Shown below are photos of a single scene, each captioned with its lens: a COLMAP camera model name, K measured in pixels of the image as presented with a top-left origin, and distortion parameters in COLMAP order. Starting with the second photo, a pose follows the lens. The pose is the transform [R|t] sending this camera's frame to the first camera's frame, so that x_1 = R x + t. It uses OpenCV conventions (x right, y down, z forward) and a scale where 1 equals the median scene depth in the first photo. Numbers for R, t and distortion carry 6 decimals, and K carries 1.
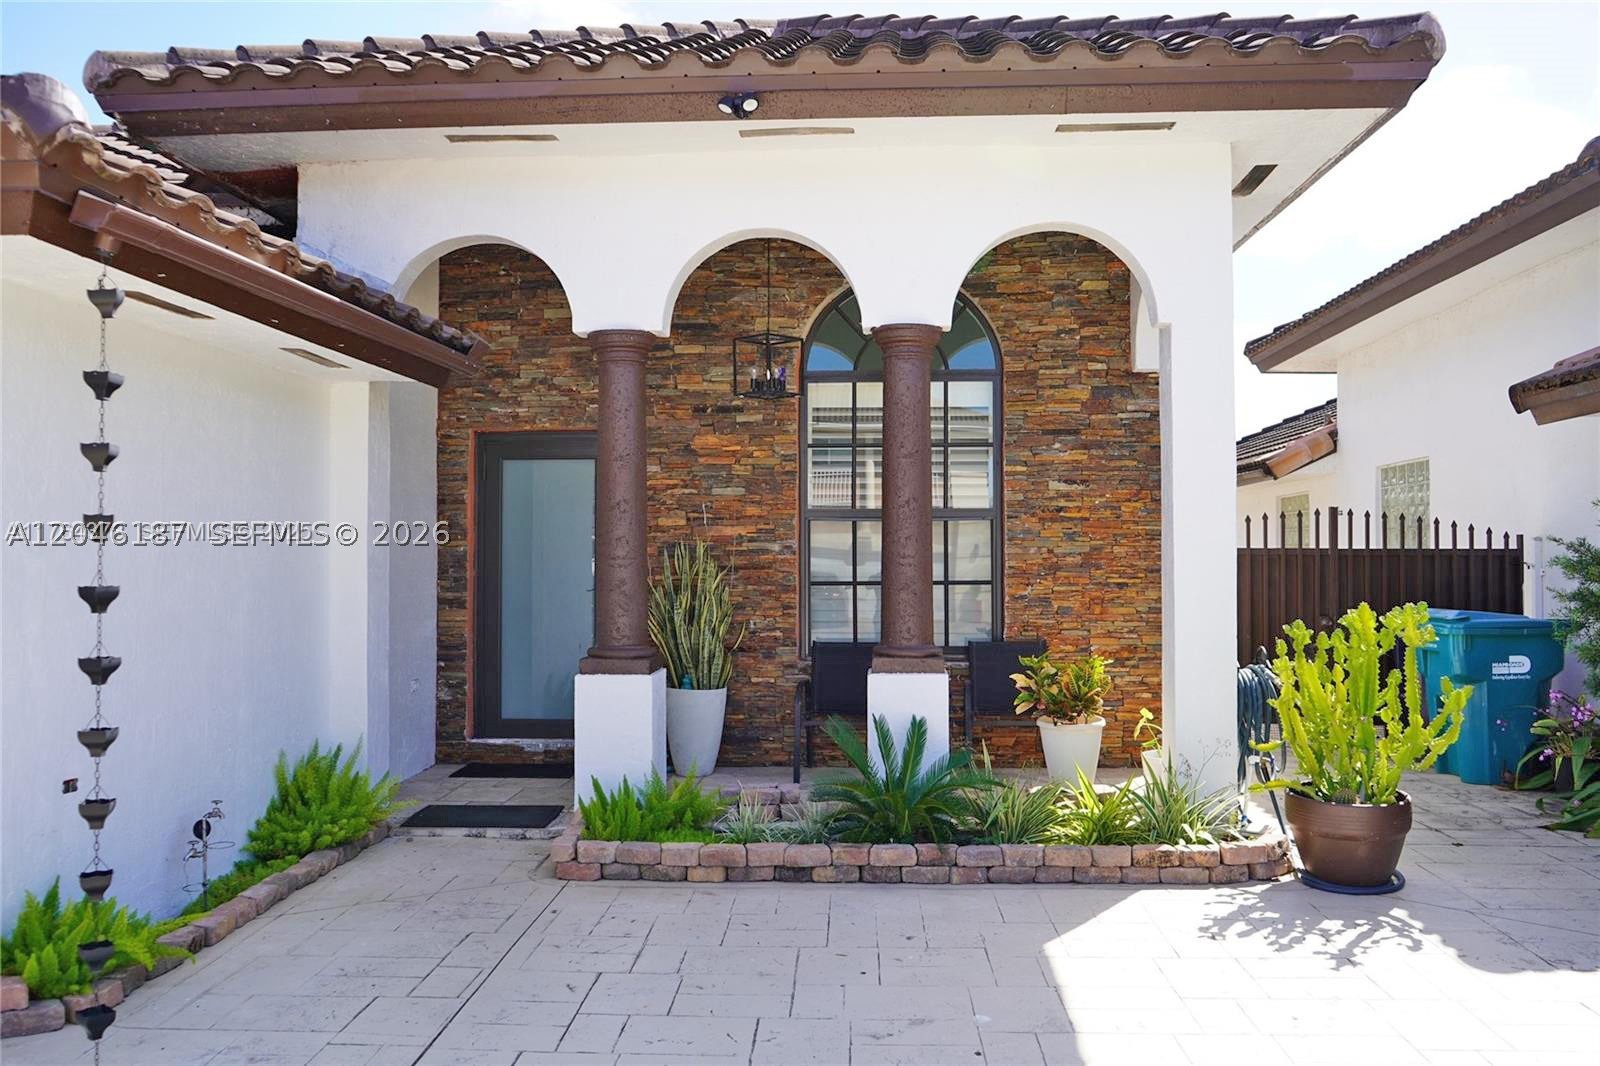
lens RADIAL K [[1271.1, 0, 799.3], [0, 1271.1, 533.2], [0, 0, 1]] dist [-0.018278, 0.016424]
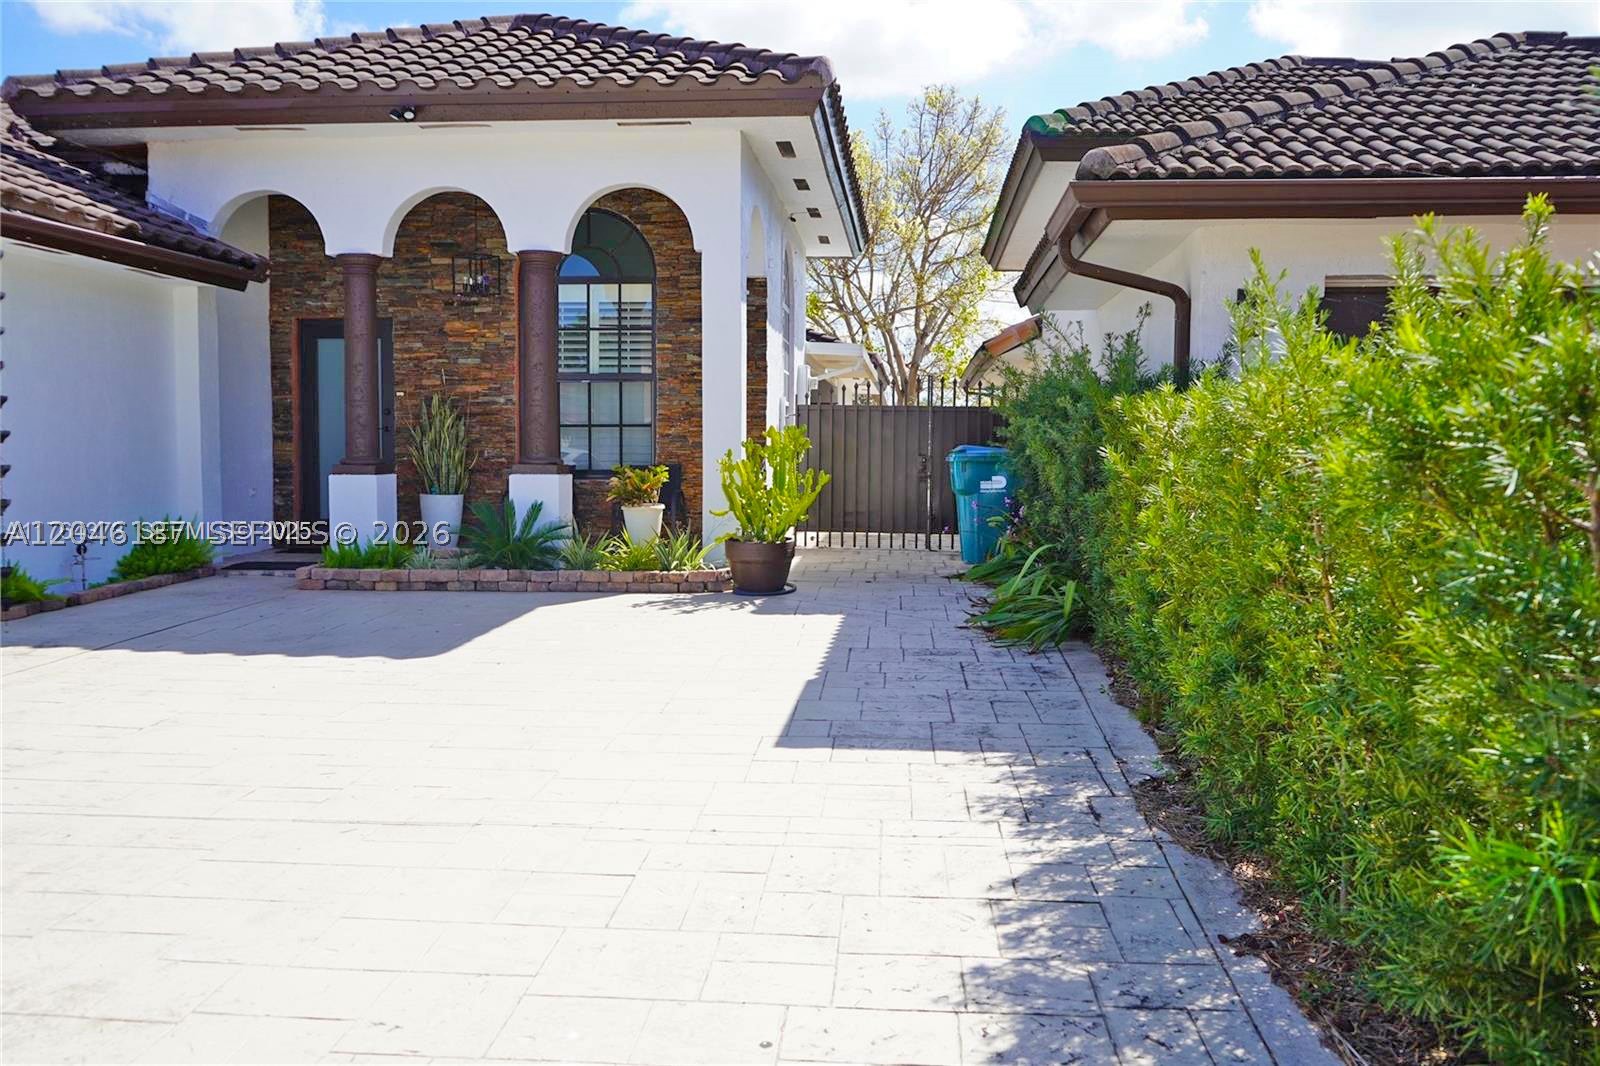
lens RADIAL K [[1334.6, 0, 800.8], [0, 1334.6, 534.2], [0, 0, 1]] dist [0.002883, 0.002550]
pose [[0.999470, 0.007416, -0.031709, 0.388122], [-0.004759, 0.996531, 0.083088, 0.036864], [0.032215, -0.082893, 0.996038, -0.538142]]
